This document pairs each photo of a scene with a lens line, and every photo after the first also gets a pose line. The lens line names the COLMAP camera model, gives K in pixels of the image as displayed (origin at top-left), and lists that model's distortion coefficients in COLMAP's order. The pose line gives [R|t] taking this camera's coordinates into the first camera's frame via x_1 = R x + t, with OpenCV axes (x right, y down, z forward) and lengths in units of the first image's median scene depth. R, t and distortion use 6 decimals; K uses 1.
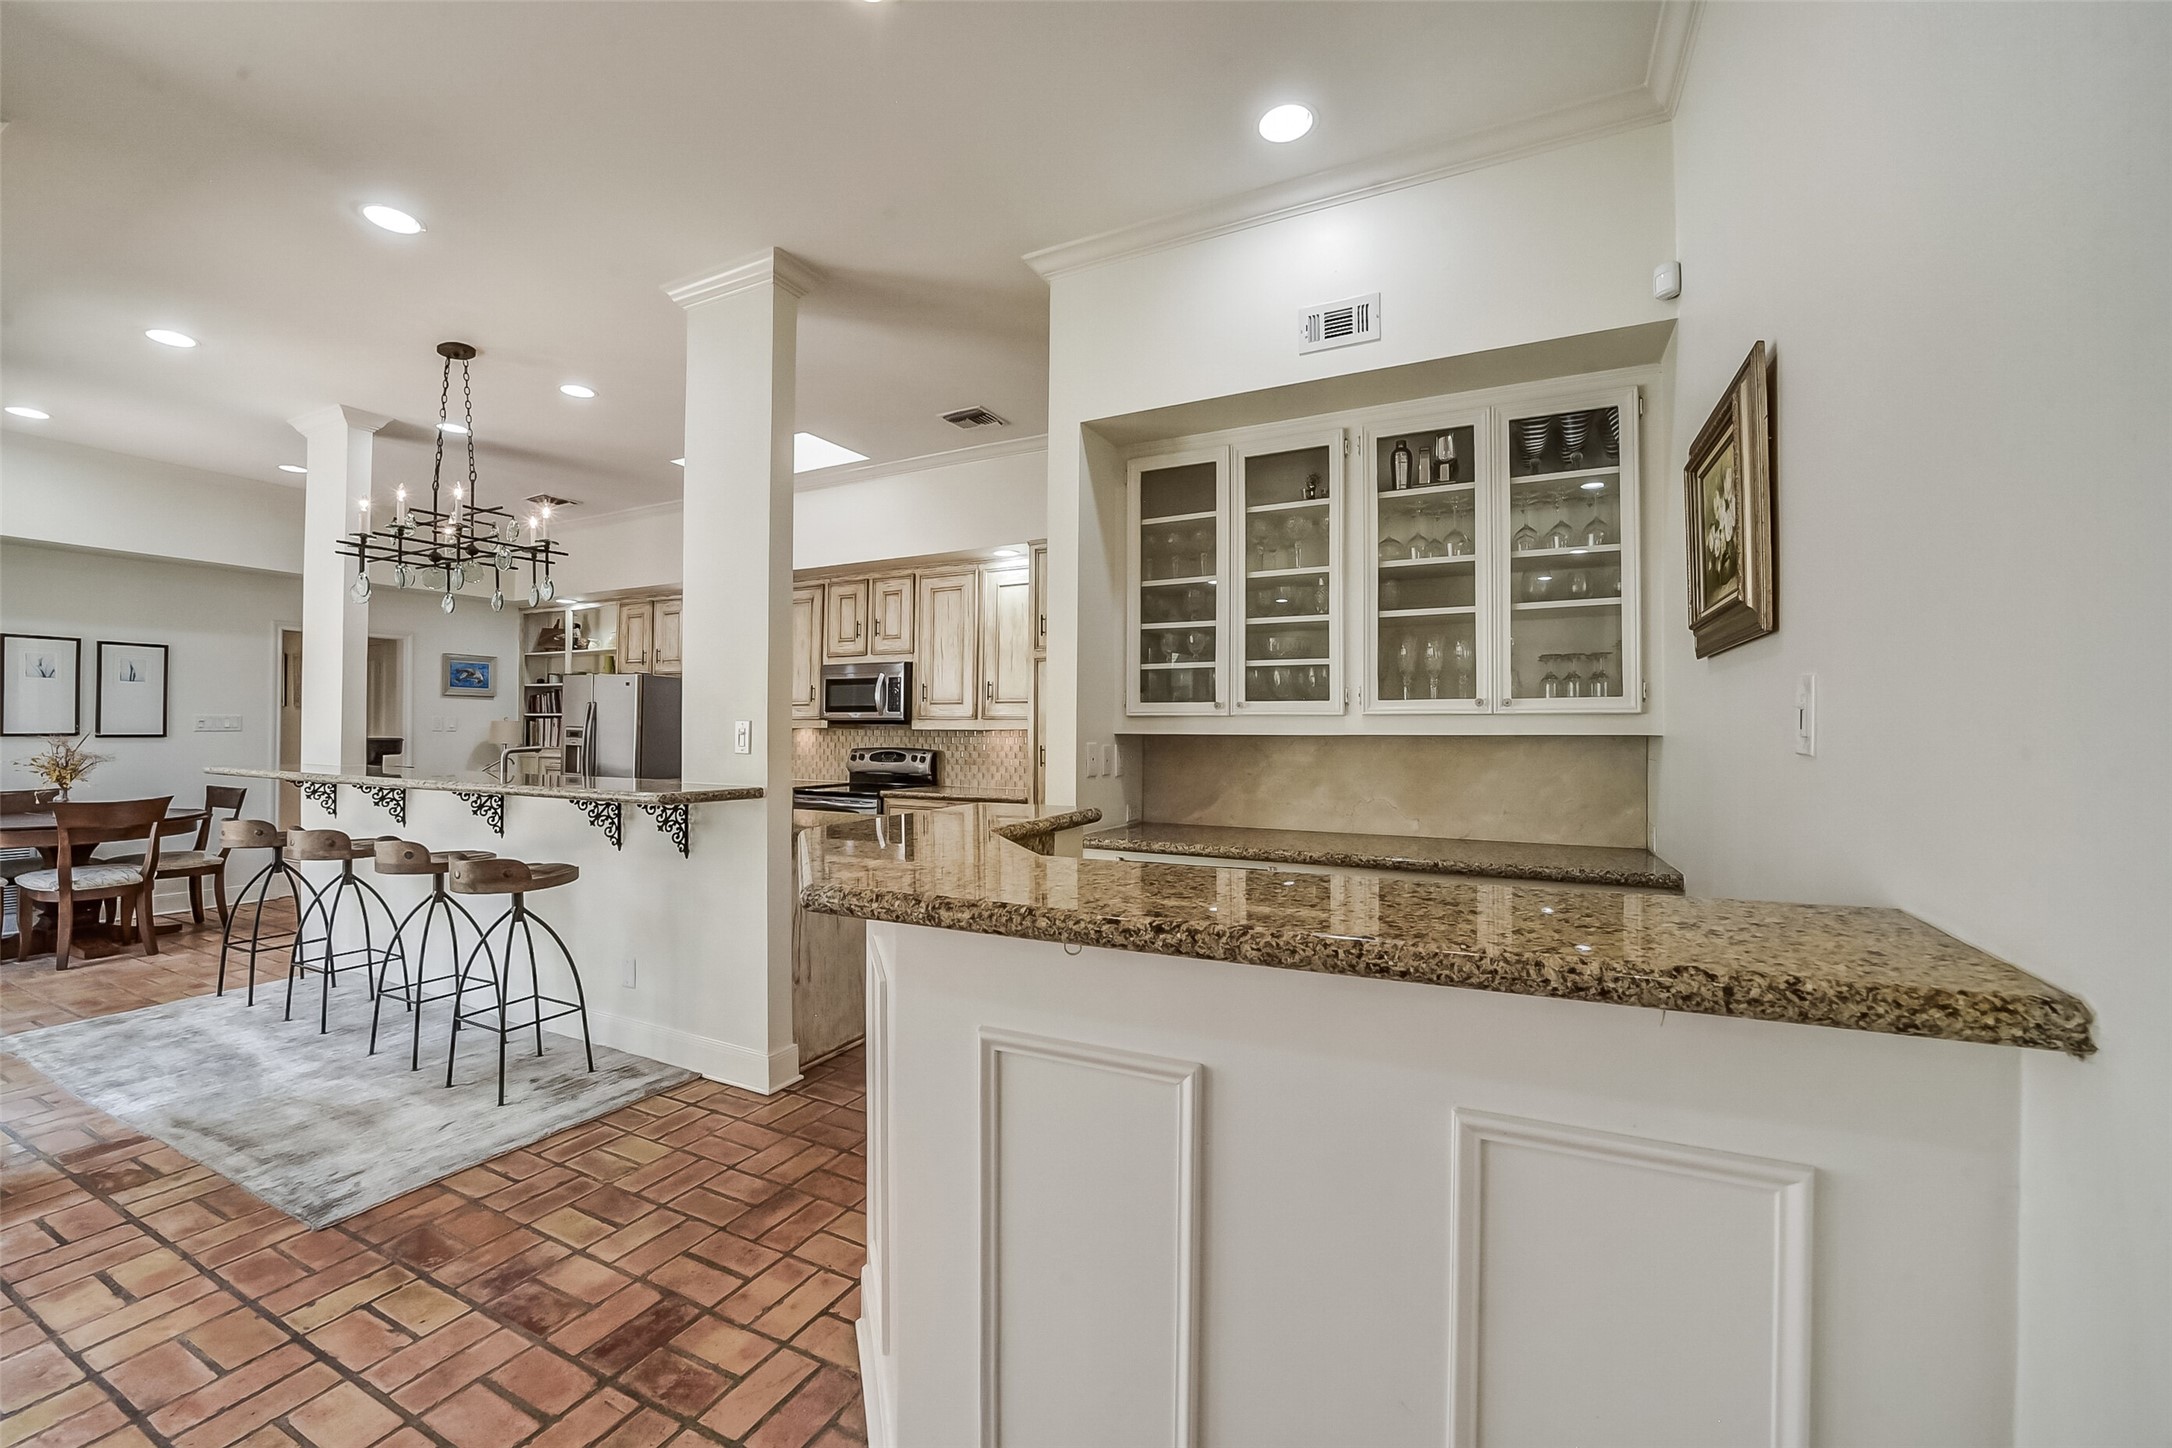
lens RADIAL K [[848.0, 0, 1091.9], [0, 848.0, 720.7], [0, 0, 1]] dist [-0.031464, 0.000128]
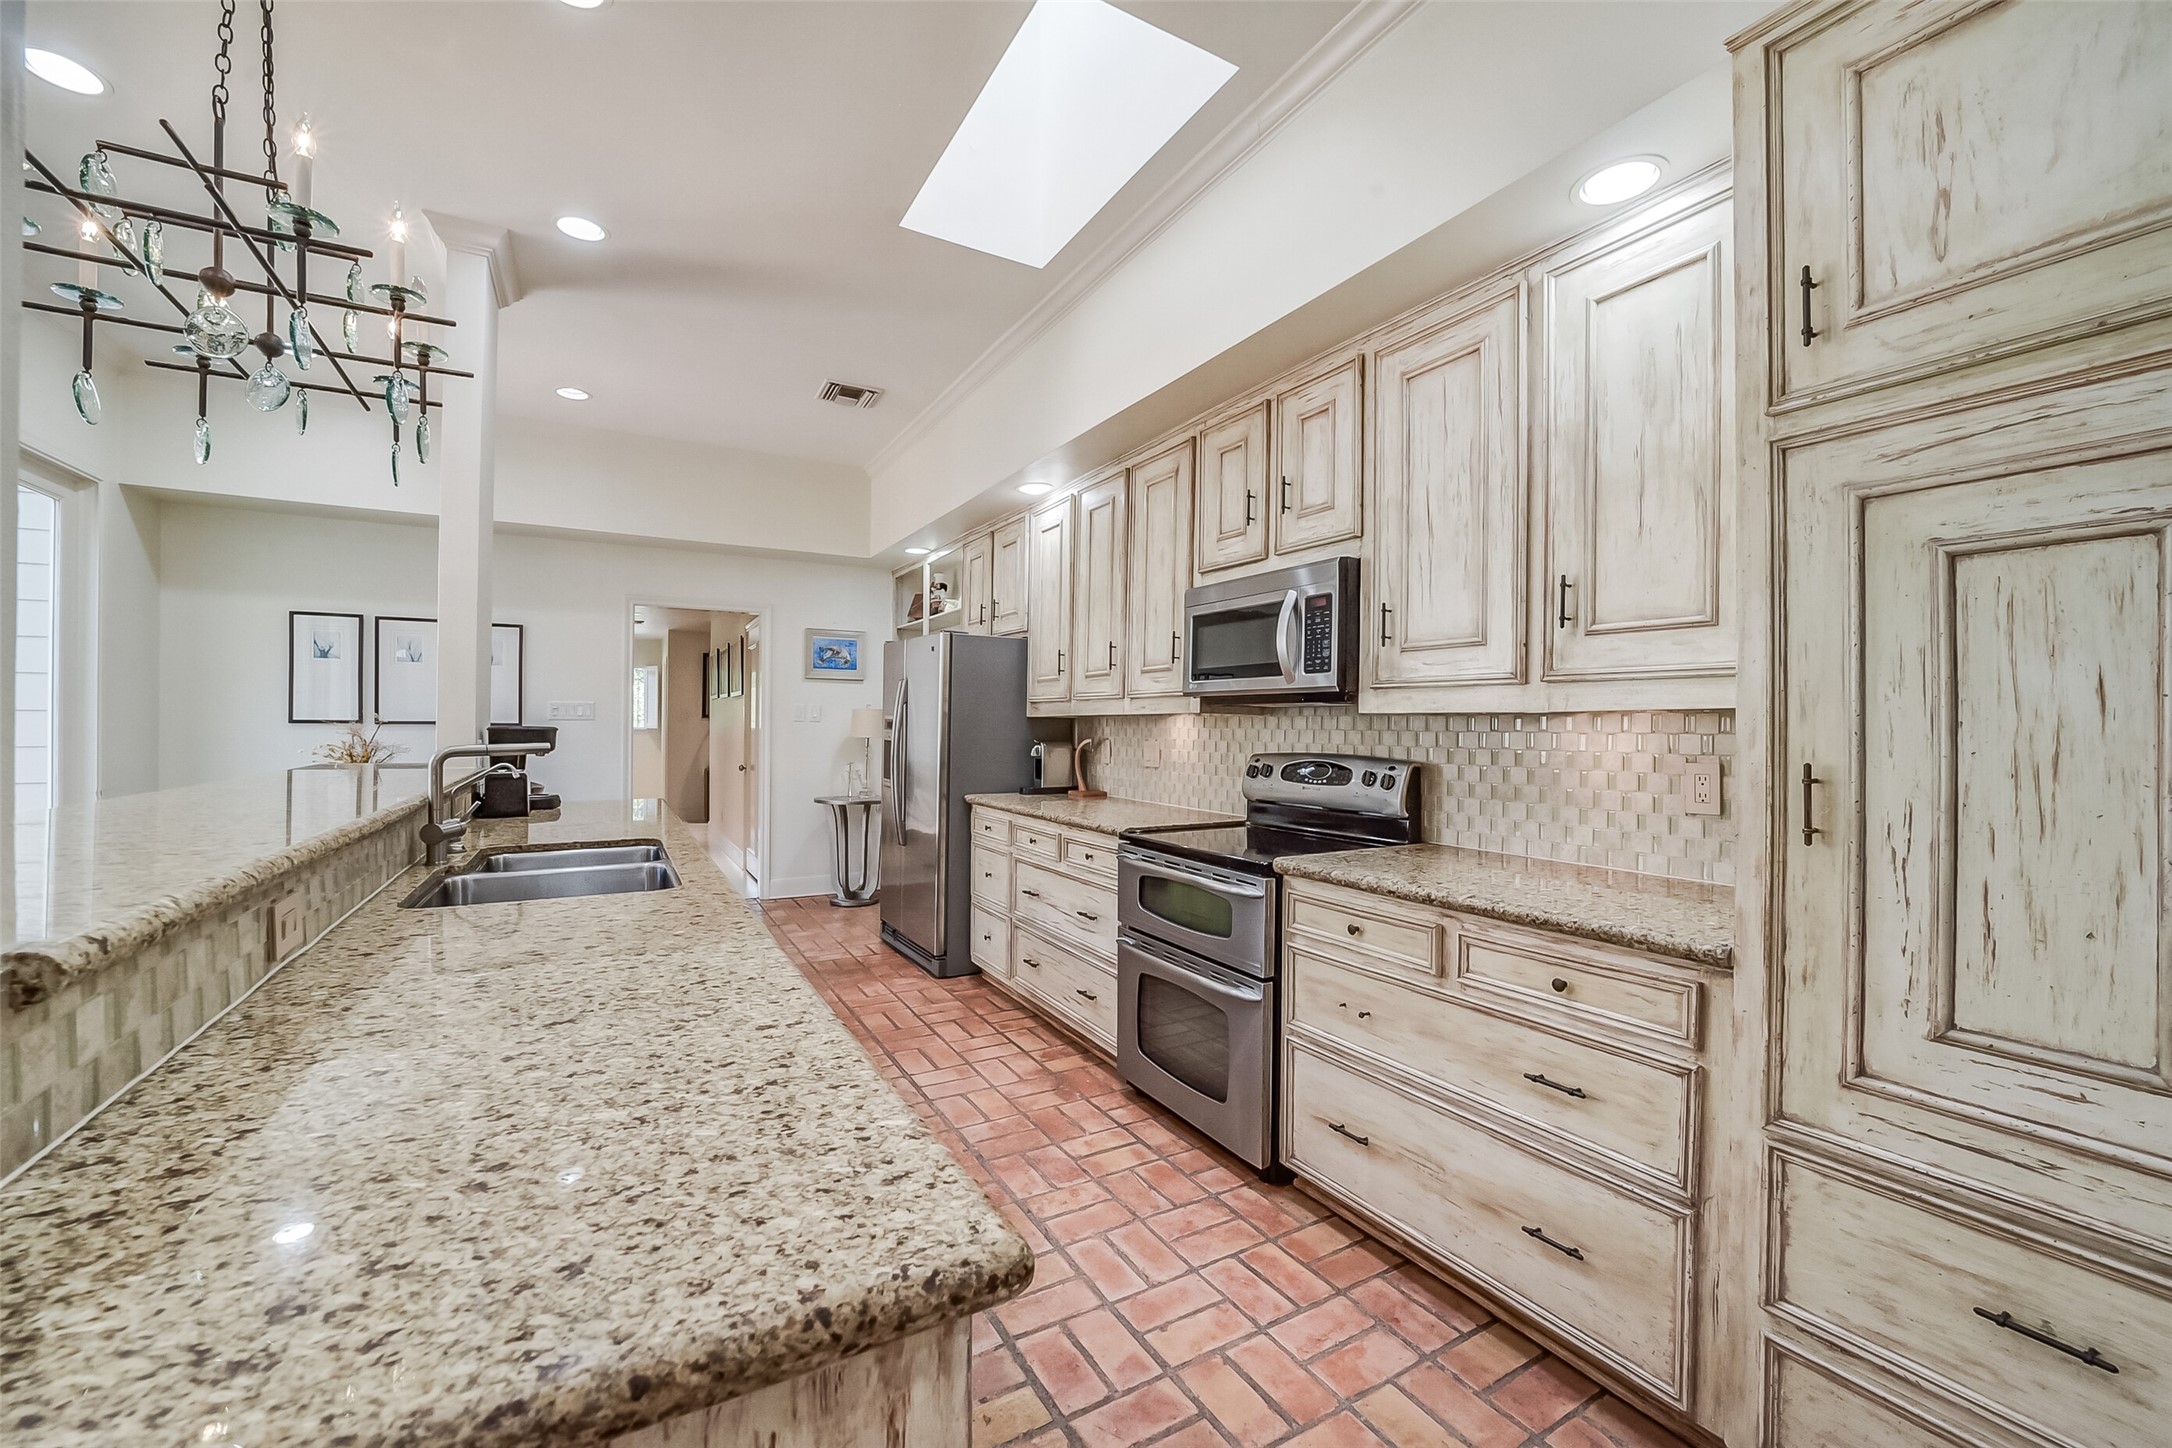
lens RADIAL K [[848.0, 0, 1091.9], [0, 848.0, 720.7], [0, 0, 1]] dist [-0.031464, 0.000128]
pose [[0.832375, -0.000118, -0.554213, -0.088339], [0.002076, 0.999994, 0.002904, 0.012752], [0.554209, -0.003568, 0.832370, 0.574490]]
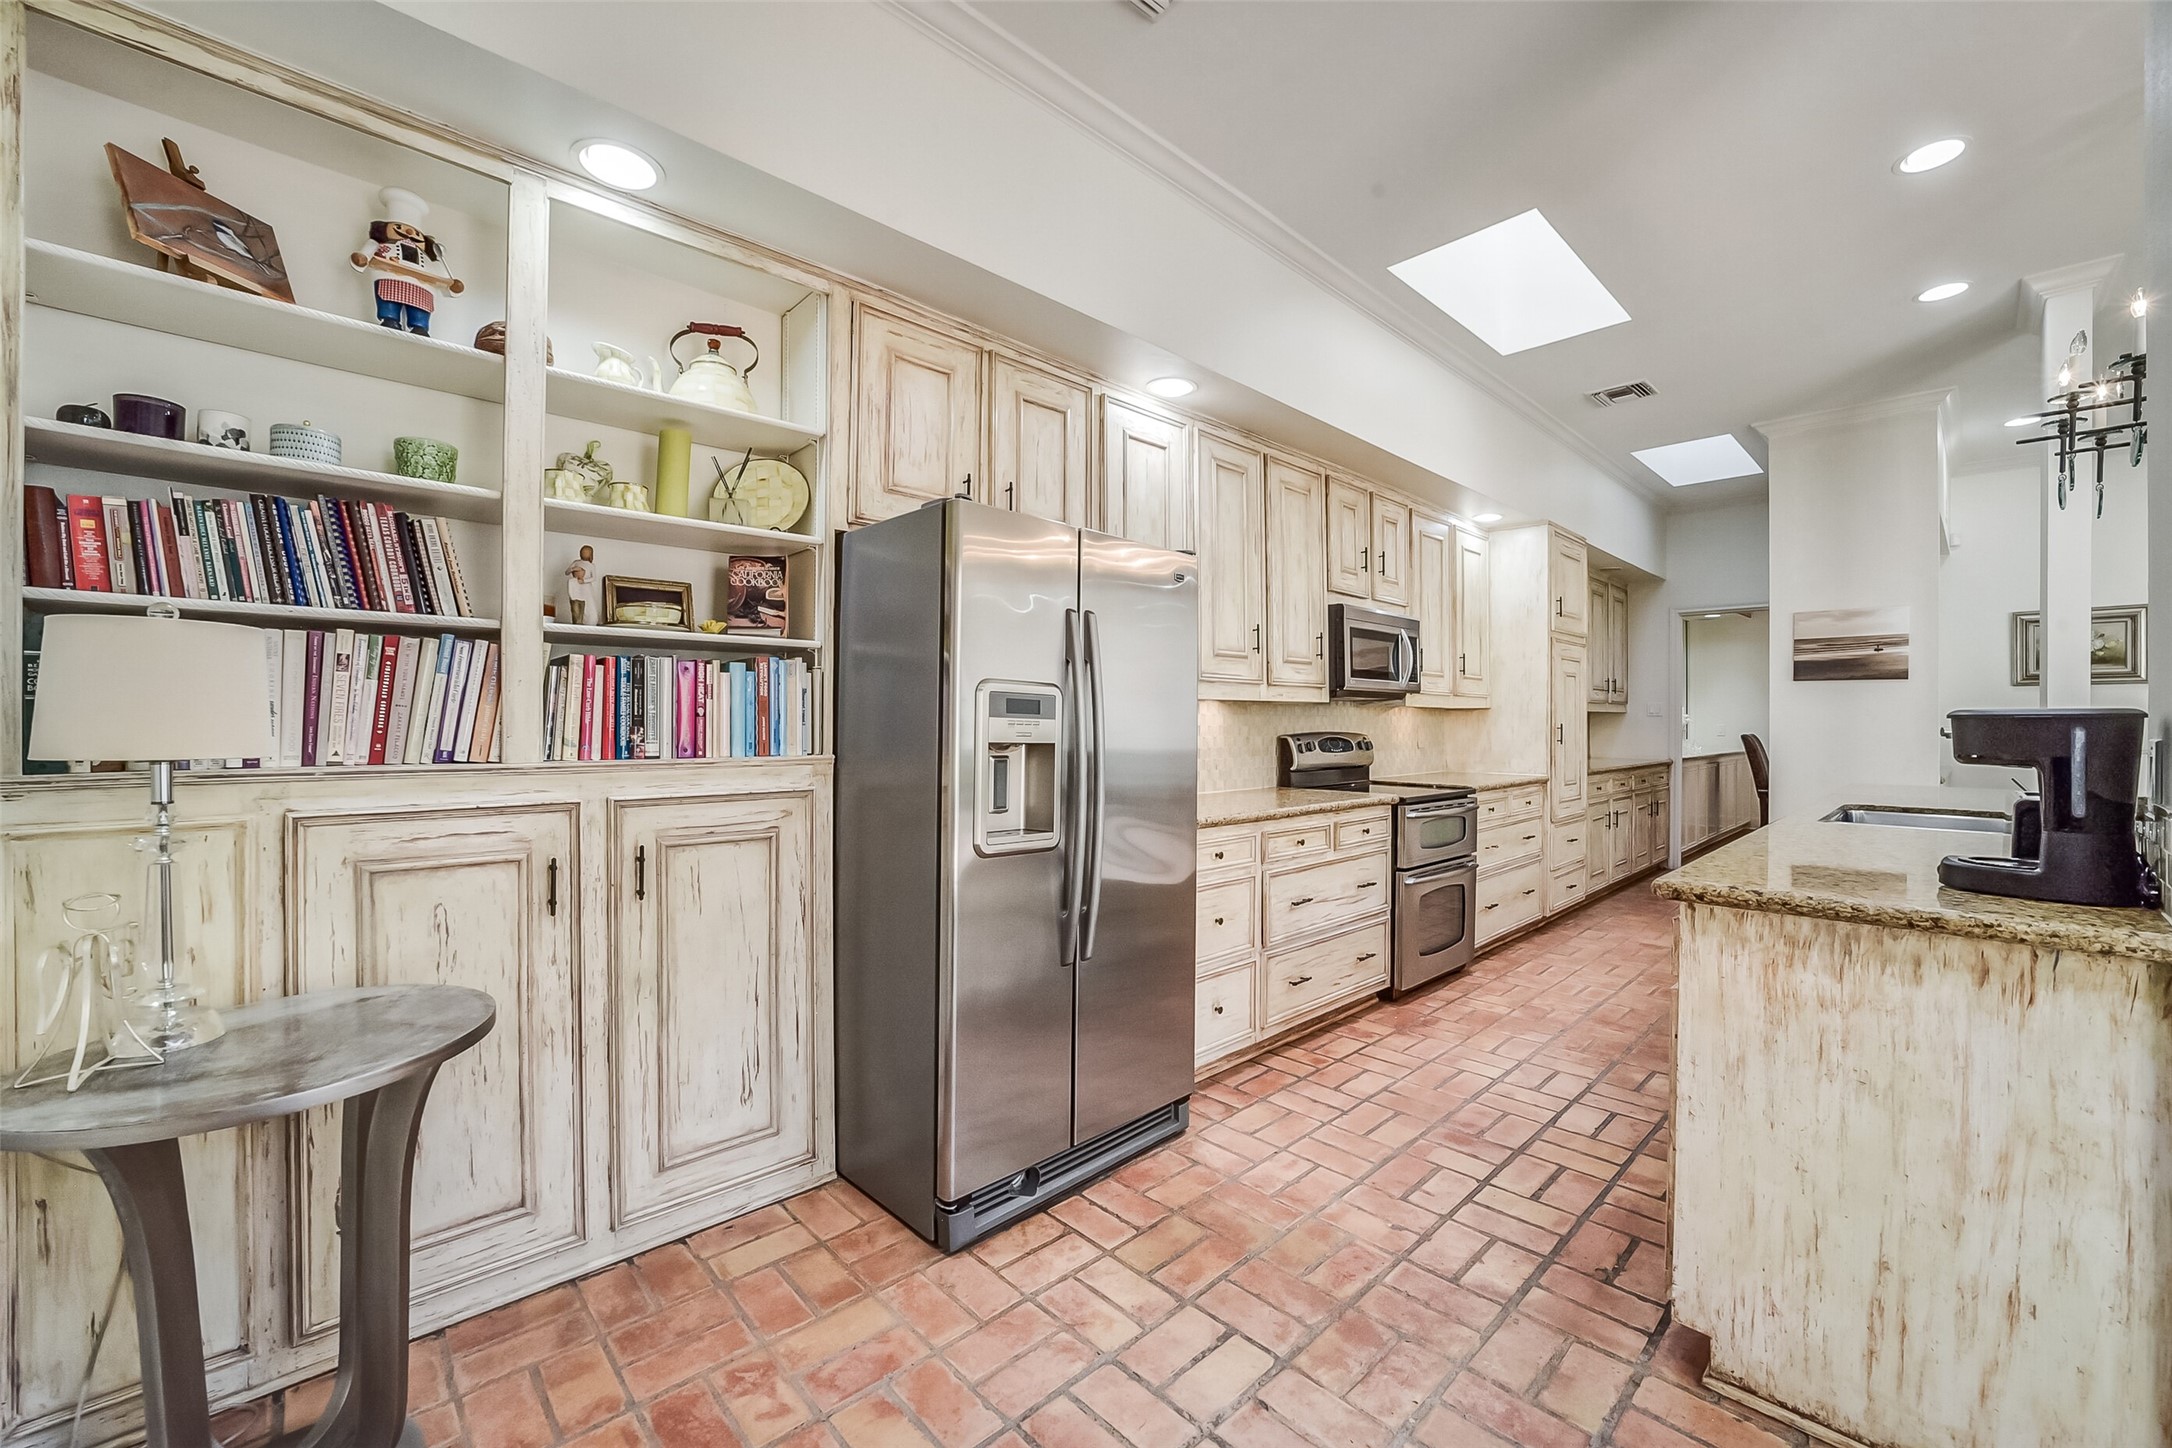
lens RADIAL K [[855.9, 0, 1093.4], [0, 855.9, 729.6], [0, 0, 1]] dist [-0.034512, 0.008673]
pose [[0.349157, -0.009574, 0.937015, -1.052768], [-0.011923, 0.999821, 0.014658, 0.023504], [-0.936989, -0.016291, 0.348980, 1.011491]]
